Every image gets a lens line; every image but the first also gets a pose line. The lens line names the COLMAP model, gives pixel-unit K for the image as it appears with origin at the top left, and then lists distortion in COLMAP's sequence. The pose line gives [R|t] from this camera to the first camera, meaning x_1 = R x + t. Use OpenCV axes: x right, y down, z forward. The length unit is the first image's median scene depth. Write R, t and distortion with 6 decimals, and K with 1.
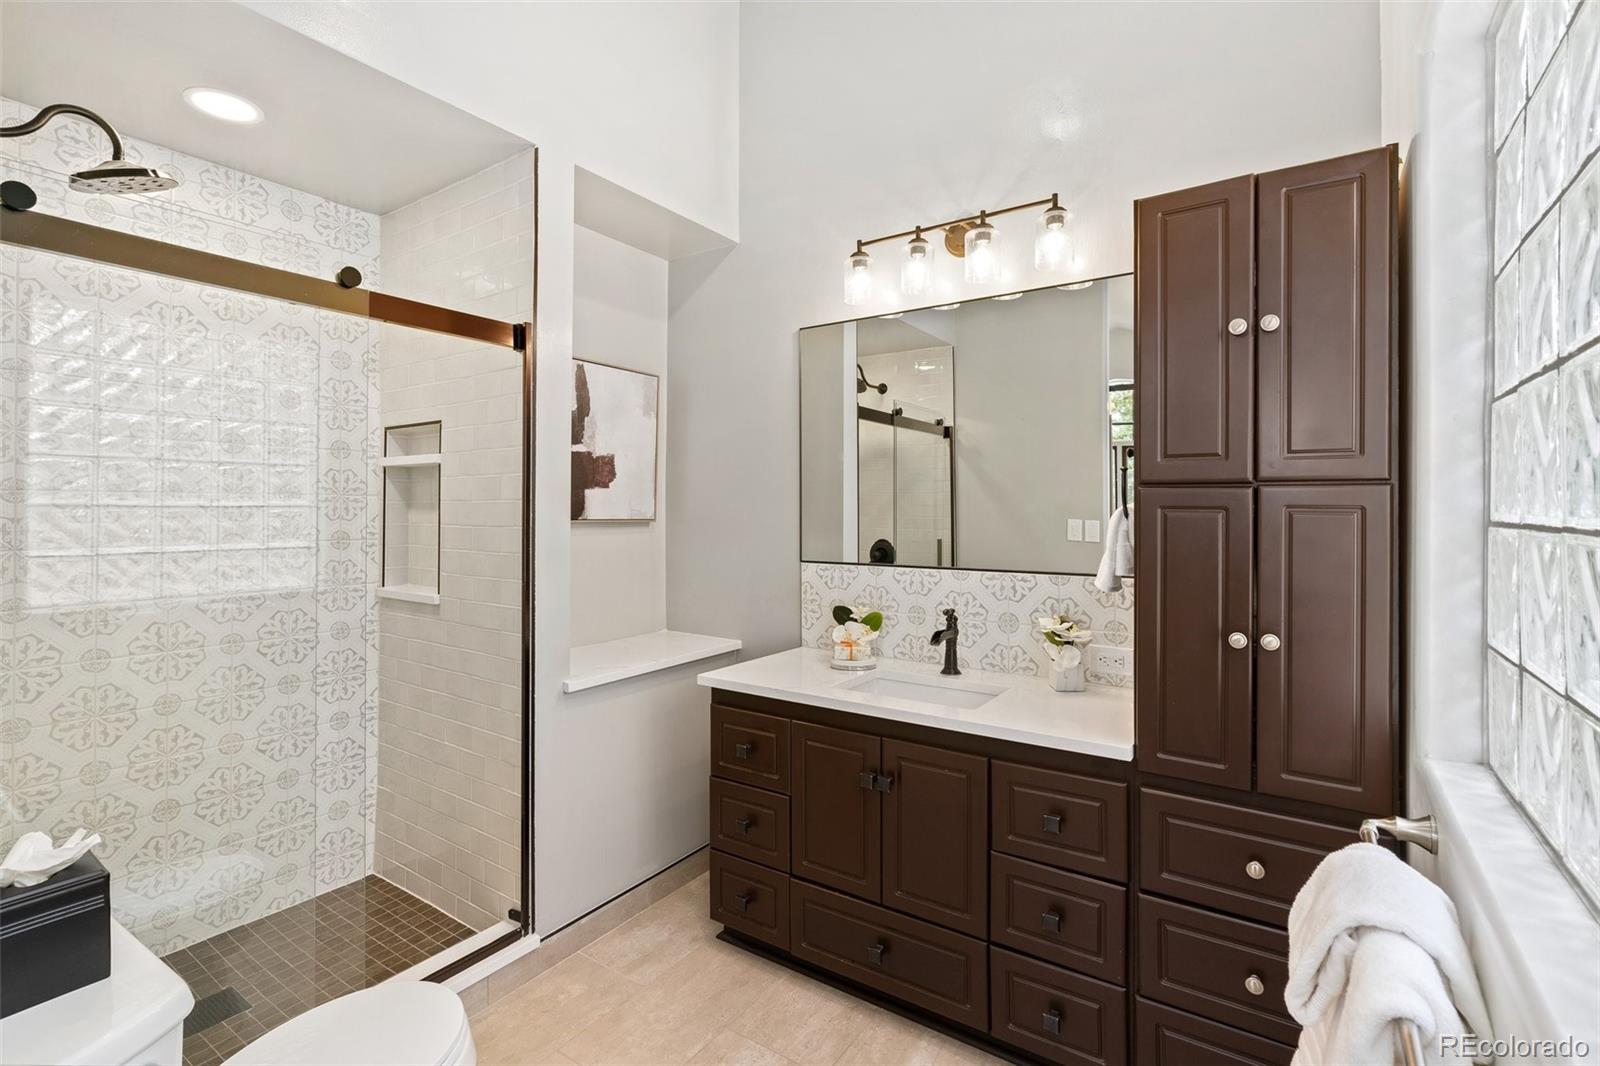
lens RADIAL K [[744.0, 0, 802.5], [0, 744.0, 517.7], [0, 0, 1]] dist [-0.003286, 0.001625]
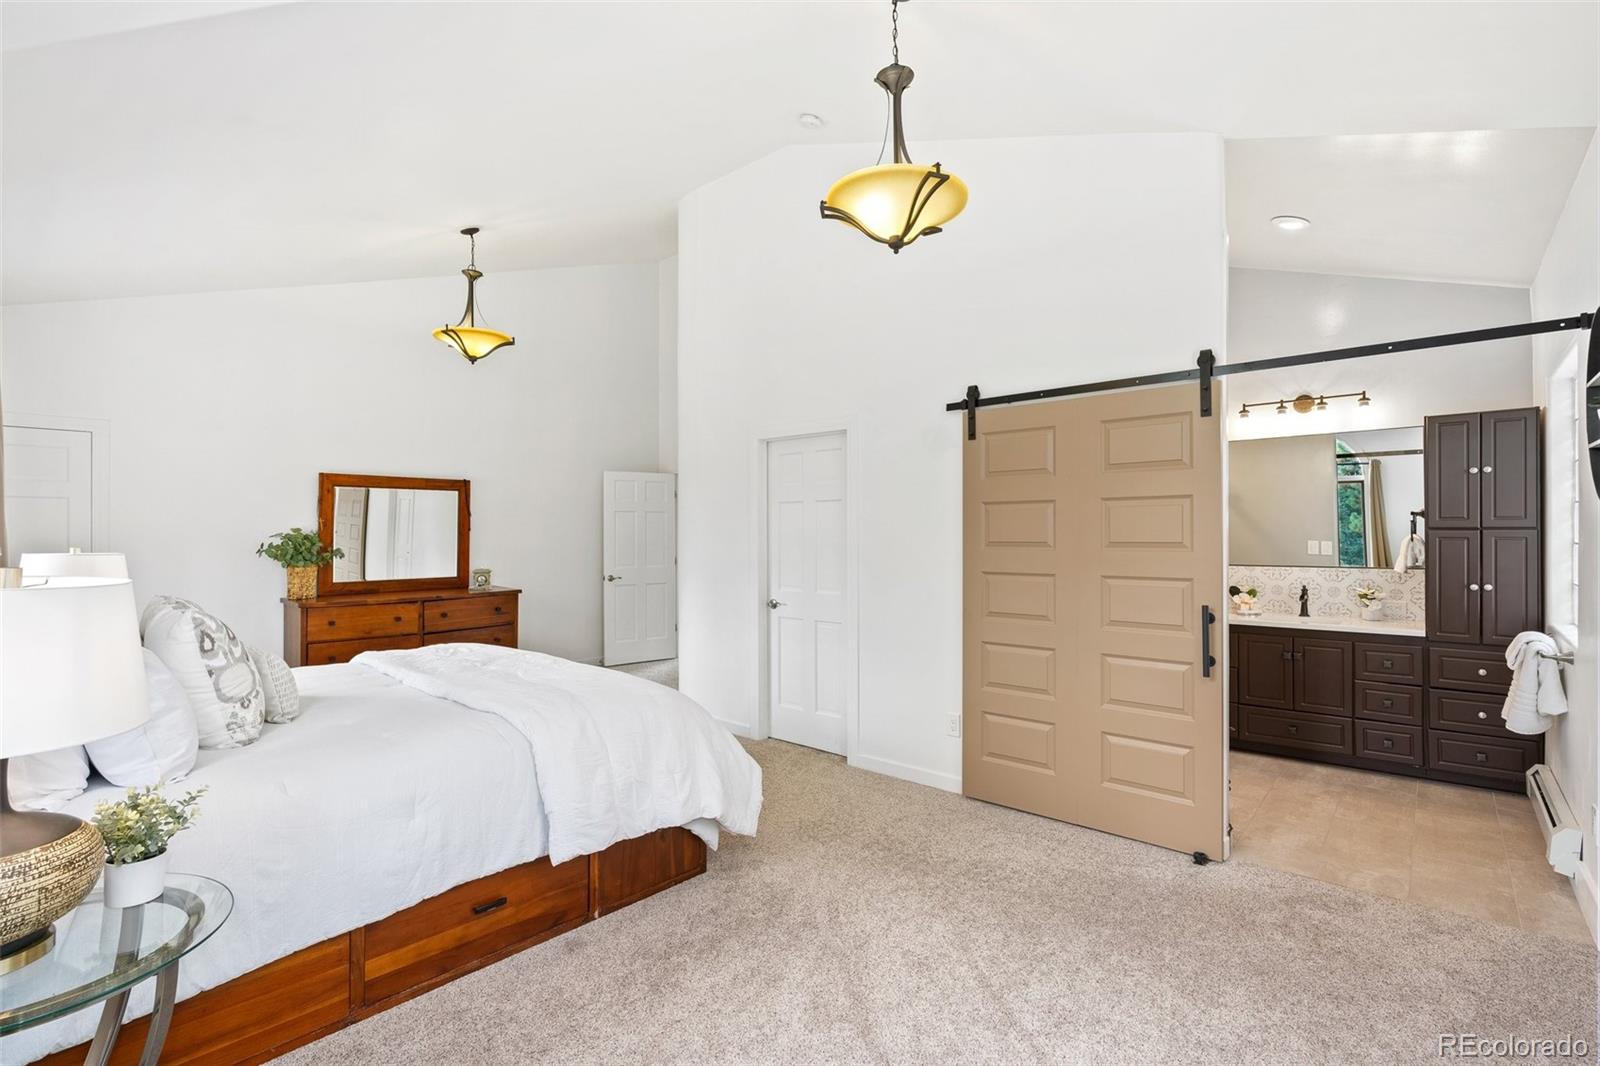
lens RADIAL K [[744.0, 0, 793.0], [0, 744.0, 543.1], [0, 0, 1]] dist [-0.003286, 0.001625]
pose [[0.993136, -0.005725, -0.116822, -1.262656], [0.006201, 0.999974, 0.003713, -0.016437], [0.116798, -0.004412, 0.993146, -1.597504]]
